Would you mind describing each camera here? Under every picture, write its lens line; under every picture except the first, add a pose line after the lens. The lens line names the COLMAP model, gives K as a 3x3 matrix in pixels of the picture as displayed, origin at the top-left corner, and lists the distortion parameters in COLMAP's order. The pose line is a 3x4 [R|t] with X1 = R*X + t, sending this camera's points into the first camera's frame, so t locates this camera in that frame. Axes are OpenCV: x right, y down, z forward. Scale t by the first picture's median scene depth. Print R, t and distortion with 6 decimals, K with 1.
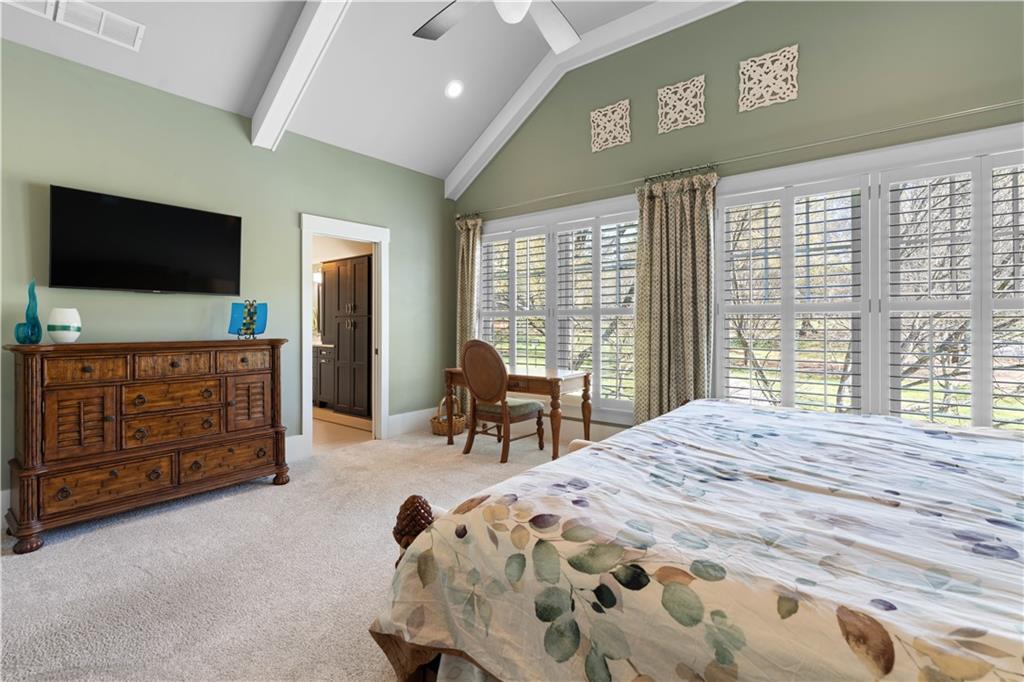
lens RADIAL K [[474.5, 0, 508.4], [0, 474.5, 319.3], [0, 0, 1]] dist [-0.003834, -0.000232]
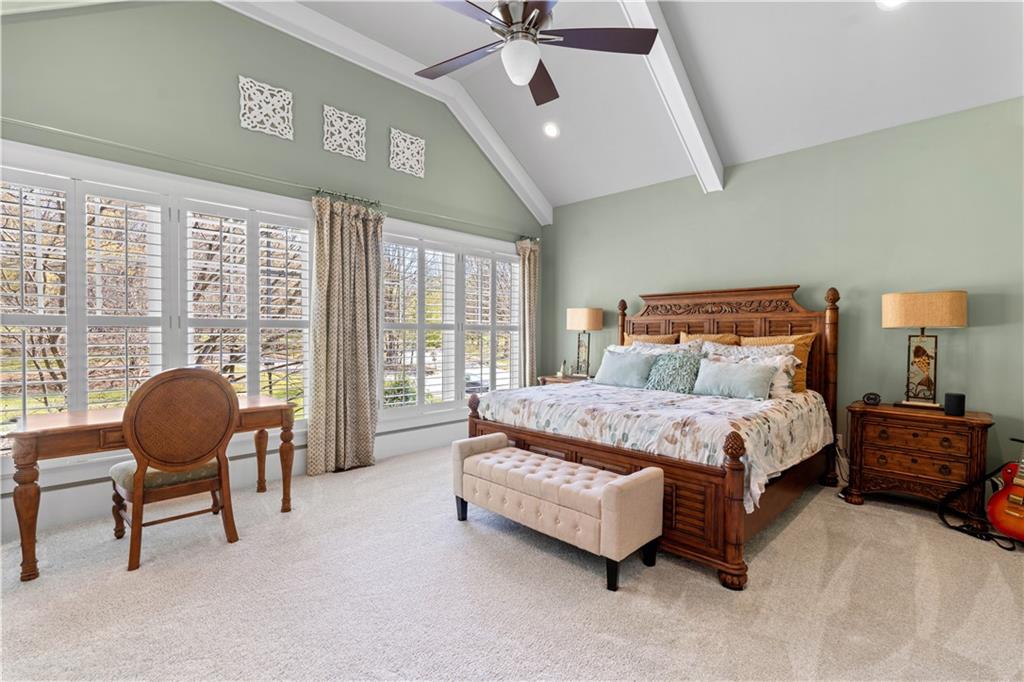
lens RADIAL K [[462.4, 0, 512.0], [0, 462.4, 341.0], [0, 0, 1]] dist [-0.002023, 0.000213]
pose [[0.093990, -0.015185, 0.995457, -0.655381], [-0.017220, 0.999709, 0.016875, -0.007010], [-0.995424, -0.018728, 0.093701, 0.523581]]
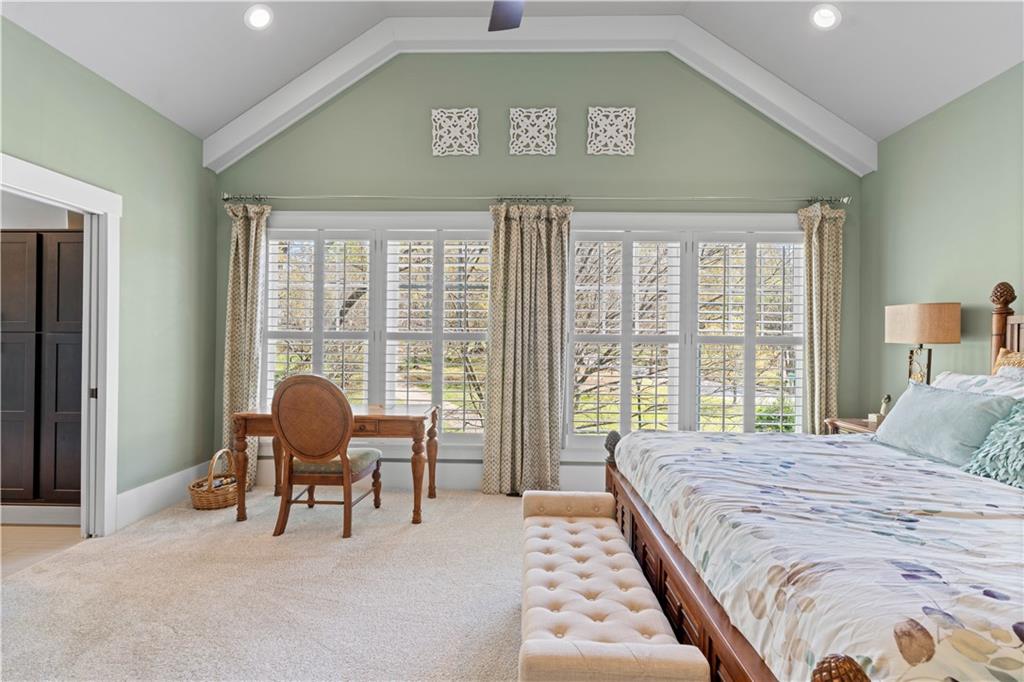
lens RADIAL K [[477.9, 0, 512.0], [0, 477.9, 341.0], [0, 0, 1]] dist [-0.003184, 0.000108]
pose [[0.790301, 0.012419, 0.612593, -0.283463], [-0.018991, 0.999811, 0.004231, -0.014901], [-0.612424, -0.014978, 0.790387, 0.229877]]
